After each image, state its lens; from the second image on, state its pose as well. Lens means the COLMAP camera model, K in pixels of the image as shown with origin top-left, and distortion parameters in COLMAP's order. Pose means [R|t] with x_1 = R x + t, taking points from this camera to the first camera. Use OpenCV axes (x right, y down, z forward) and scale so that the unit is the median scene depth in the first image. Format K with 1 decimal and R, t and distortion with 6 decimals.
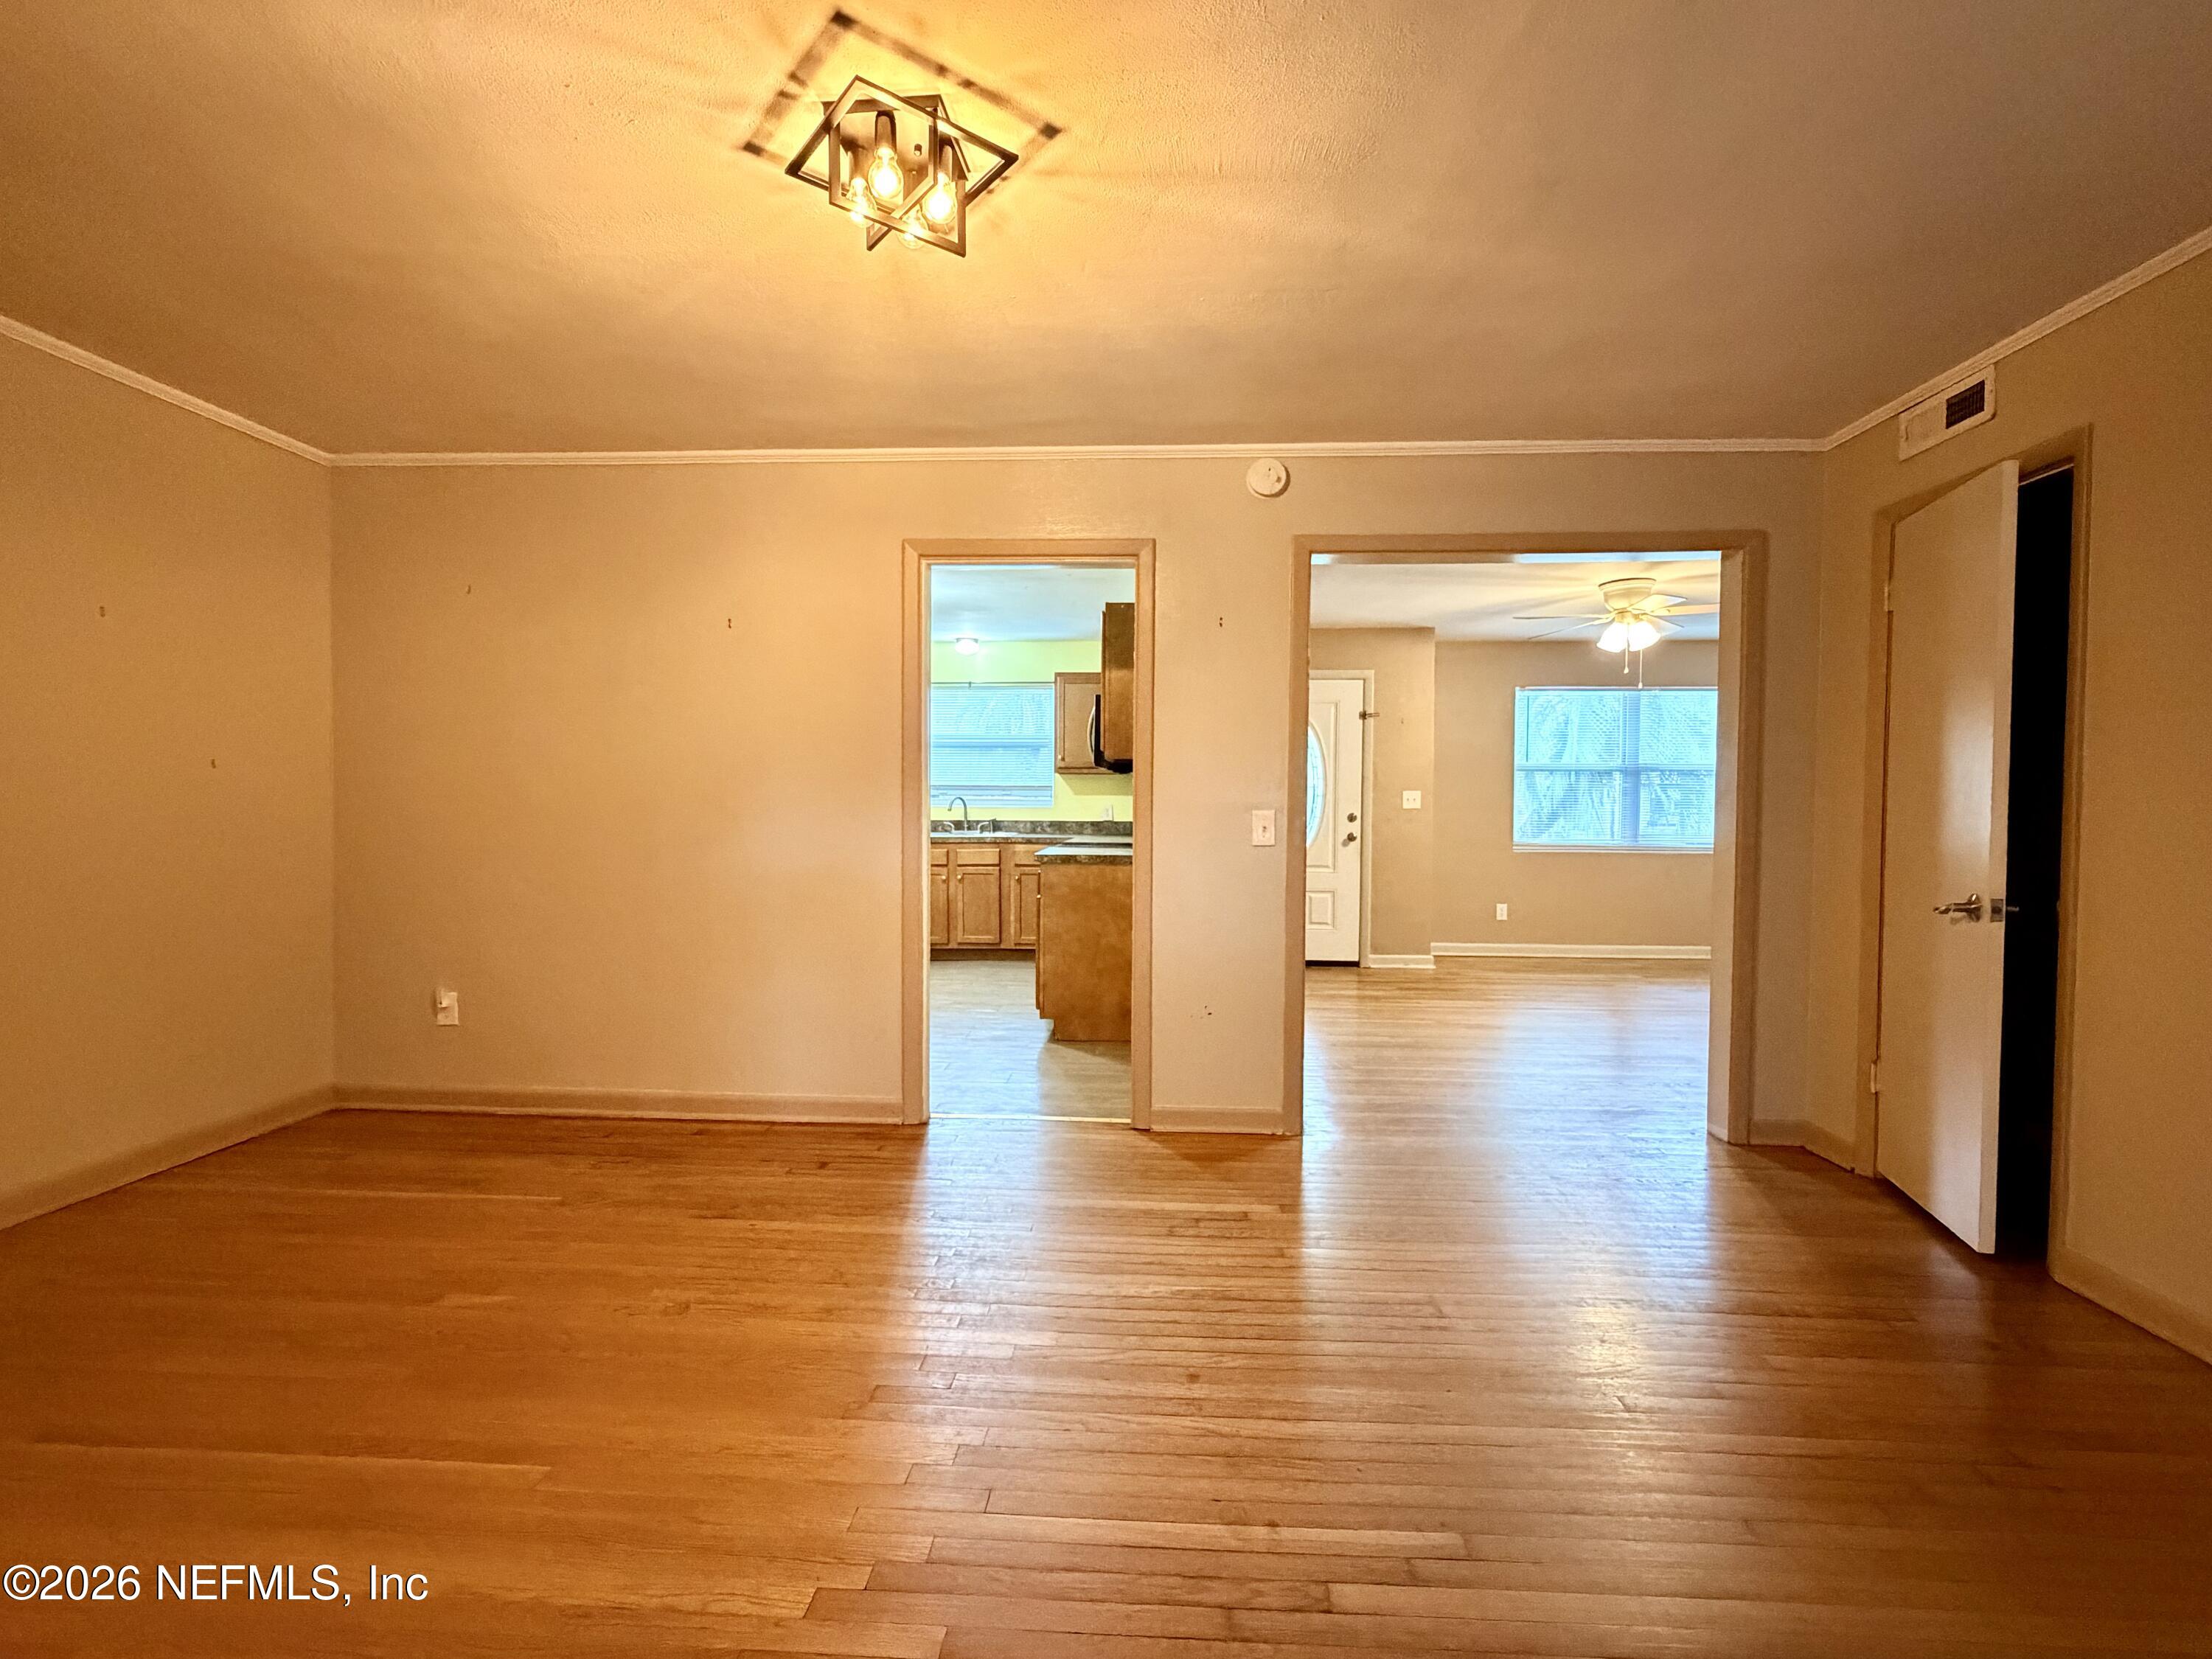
lens RADIAL K [[1003.8, 0, 1118.6], [0, 1003.8, 838.8], [0, 0, 1]] dist [-0.010425, 0.000091]
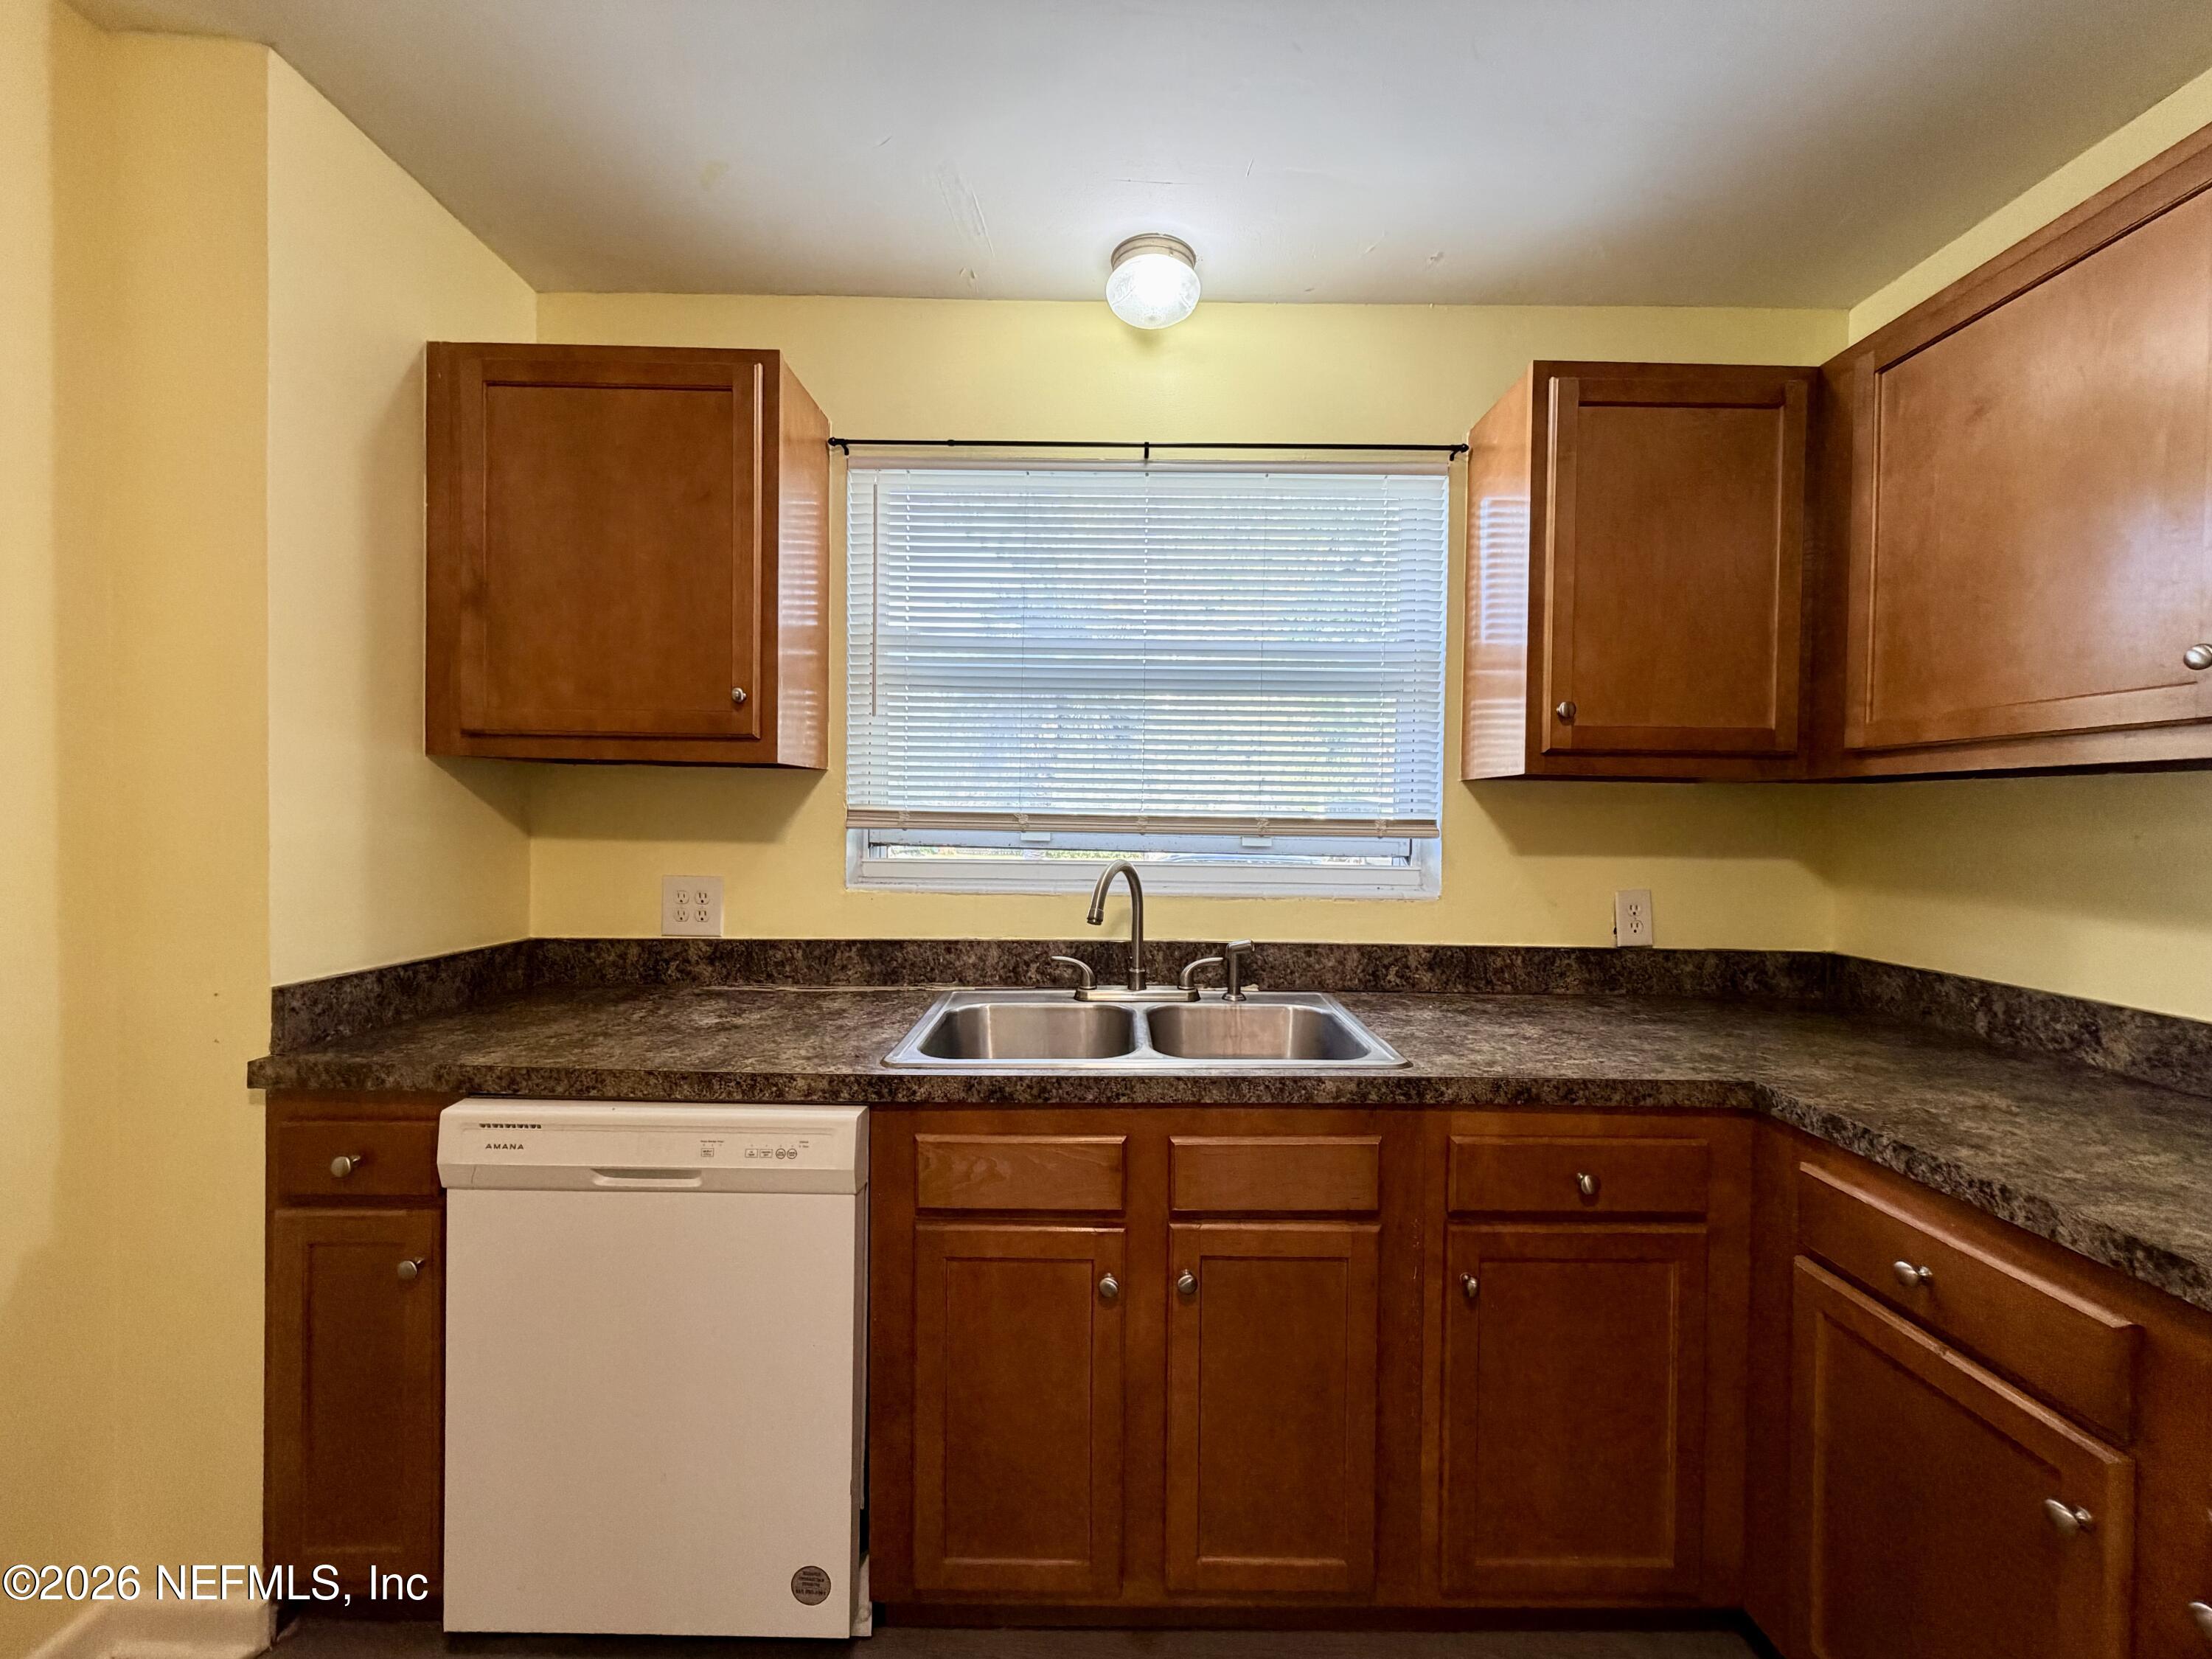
lens RADIAL K [[882.5, 0, 1113.9], [0, 882.5, 828.4], [0, 0, 1]] dist [0.001125, 0.000144]
pose [[0.998964, 0.004273, 0.045310, -0.352238], [-0.003085, 0.999651, -0.026250, -0.091643], [-0.045407, 0.026083, 0.998628, 1.595166]]
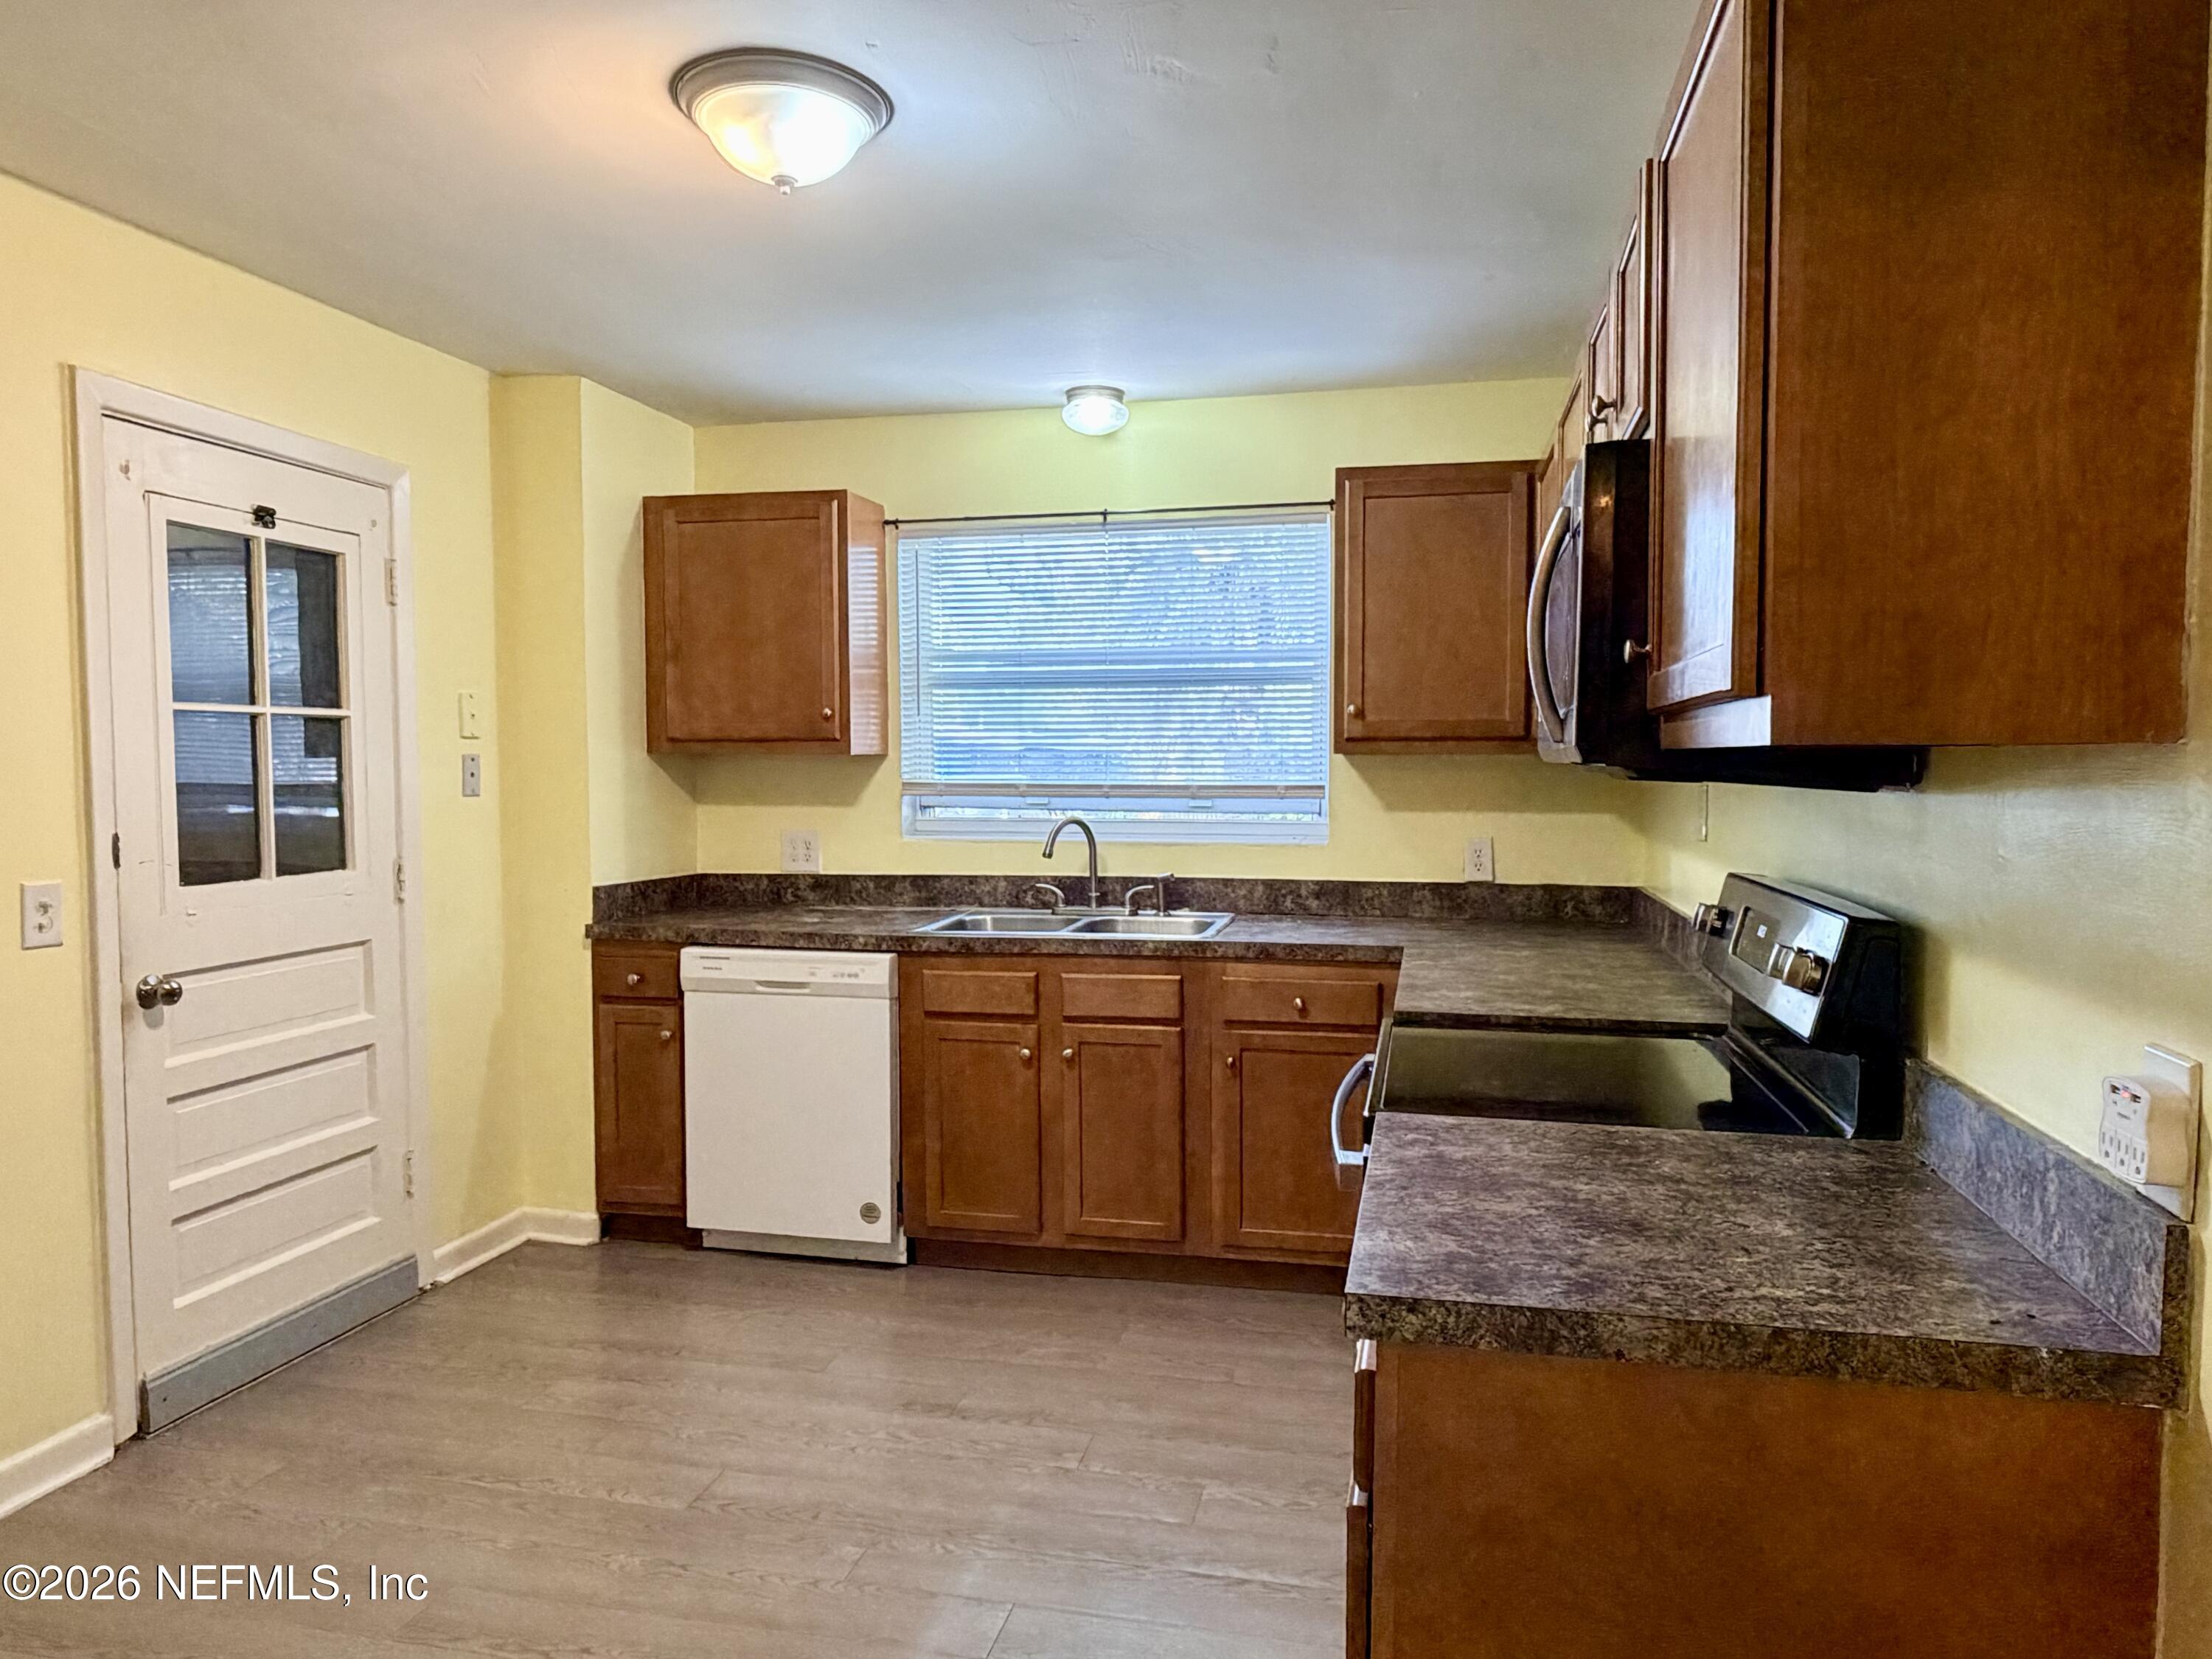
lens RADIAL K [[1443.0, 0, 1122.9], [0, 1443.0, 835.2], [0, 0, 1]] dist [0.001168, -0.000509]
pose [[0.985270, -0.000676, -0.171005, -0.102571], [0.002223, 0.999958, 0.008852, -0.082453], [0.170992, -0.009102, 0.985230, 0.978521]]
